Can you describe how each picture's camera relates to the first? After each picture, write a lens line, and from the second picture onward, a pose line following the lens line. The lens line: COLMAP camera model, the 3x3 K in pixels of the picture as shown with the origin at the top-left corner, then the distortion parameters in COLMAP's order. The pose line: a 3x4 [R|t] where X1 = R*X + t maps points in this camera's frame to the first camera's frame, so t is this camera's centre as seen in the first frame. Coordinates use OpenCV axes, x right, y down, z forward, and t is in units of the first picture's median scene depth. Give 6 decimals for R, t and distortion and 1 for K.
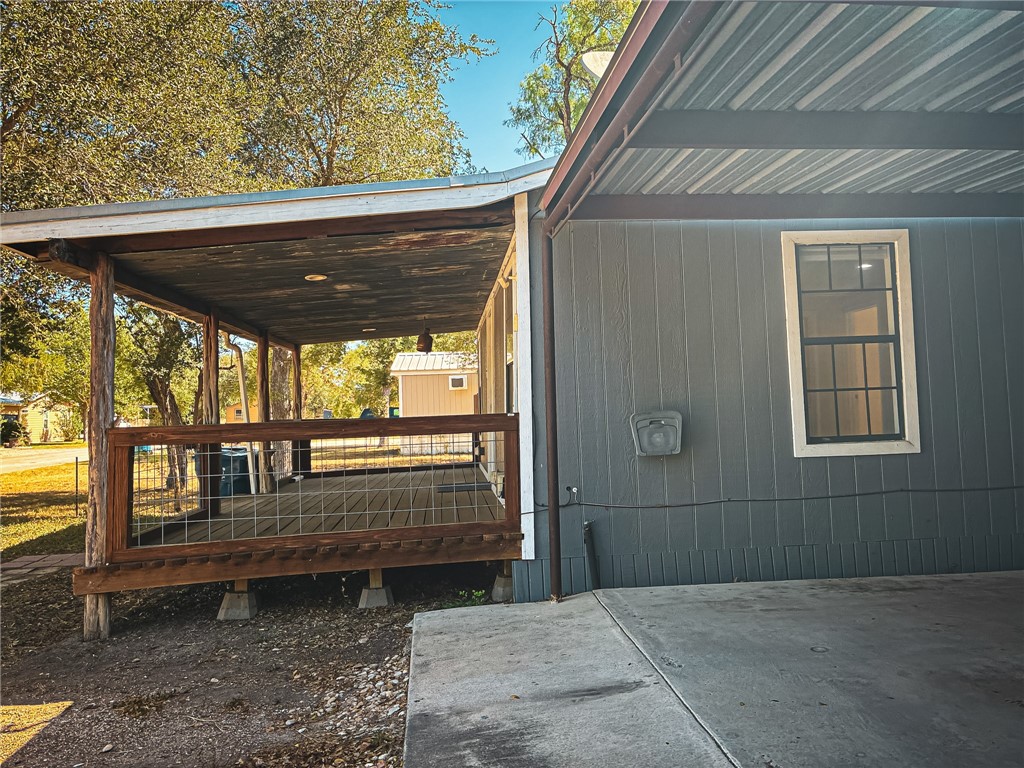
lens RADIAL K [[779.7, 0, 512.0], [0, 779.7, 384.0], [0, 0, 1]] dist [0.082143, -0.108505]
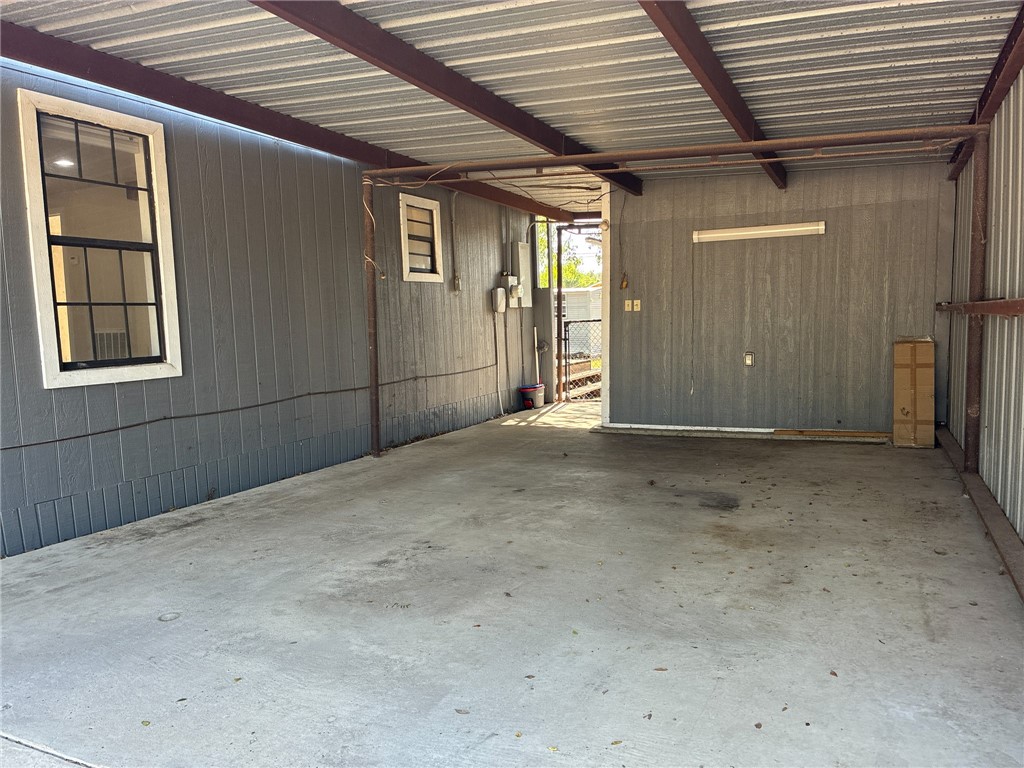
lens RADIAL K [[779.7, 0, 512.0], [0, 779.7, 384.0], [0, 0, 1]] dist [0.082143, -0.108505]
pose [[0.503707, -0.054479, 0.862155, -0.082062], [-0.017775, 0.997145, 0.073394, 0.022399], [-0.863692, -0.052294, 0.501300, 0.208552]]
